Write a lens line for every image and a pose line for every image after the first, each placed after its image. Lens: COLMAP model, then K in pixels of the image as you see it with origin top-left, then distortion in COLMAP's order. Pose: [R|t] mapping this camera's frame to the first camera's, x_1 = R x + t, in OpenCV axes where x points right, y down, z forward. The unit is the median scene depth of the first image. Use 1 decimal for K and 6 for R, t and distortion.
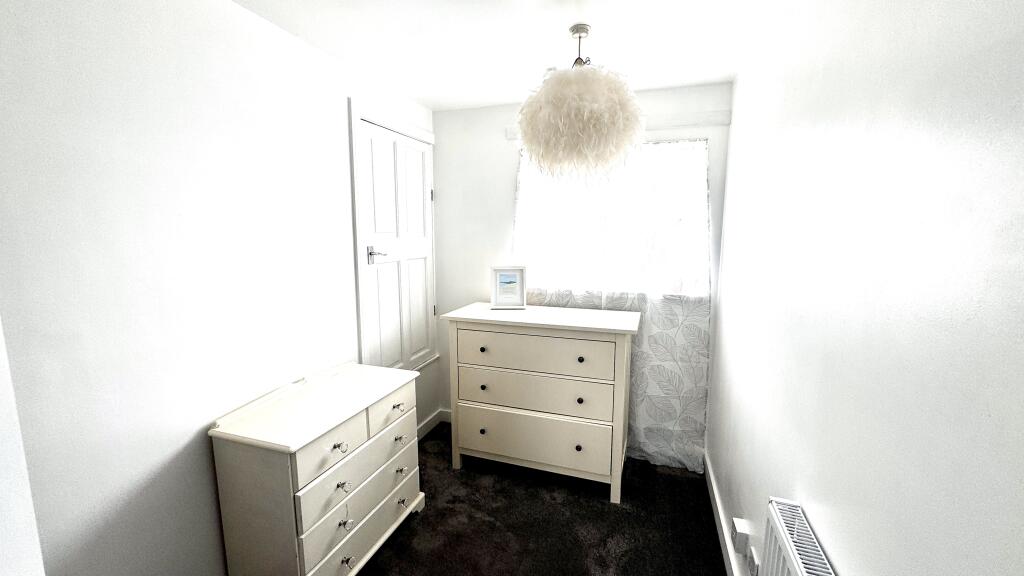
lens RADIAL K [[410.9, 0, 510.1], [0, 410.9, 288.0], [0, 0, 1]] dist [-0.002465, 0.000680]
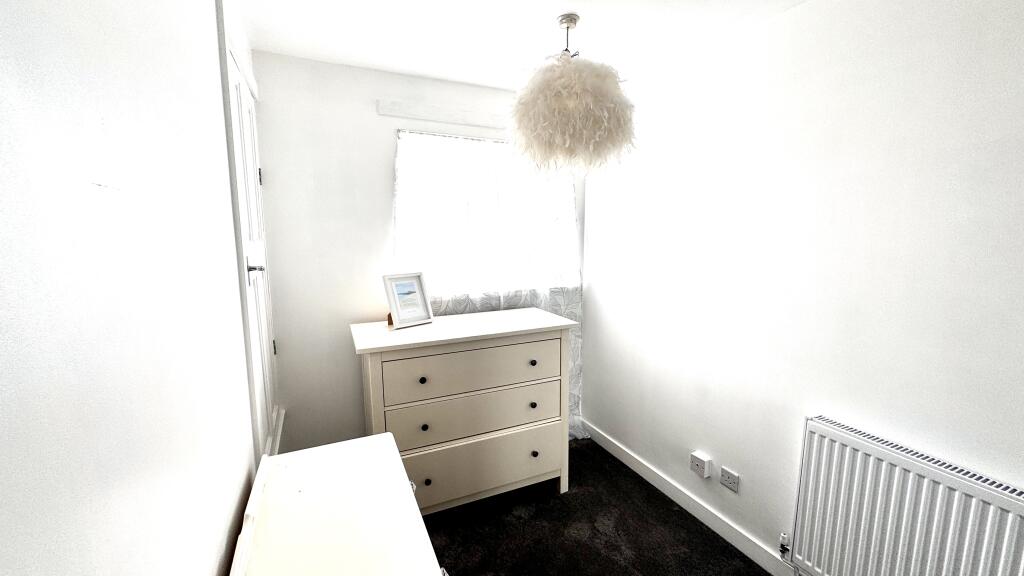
lens RADIAL K [[410.9, 0, 512.4], [0, 410.9, 288.8], [0, 0, 1]] dist [-0.002465, 0.000680]
pose [[0.715102, -0.101864, 0.691558, -0.429646], [0.099242, 0.994099, 0.043807, -0.038260], [-0.691939, 0.037305, 0.720991, 0.278500]]
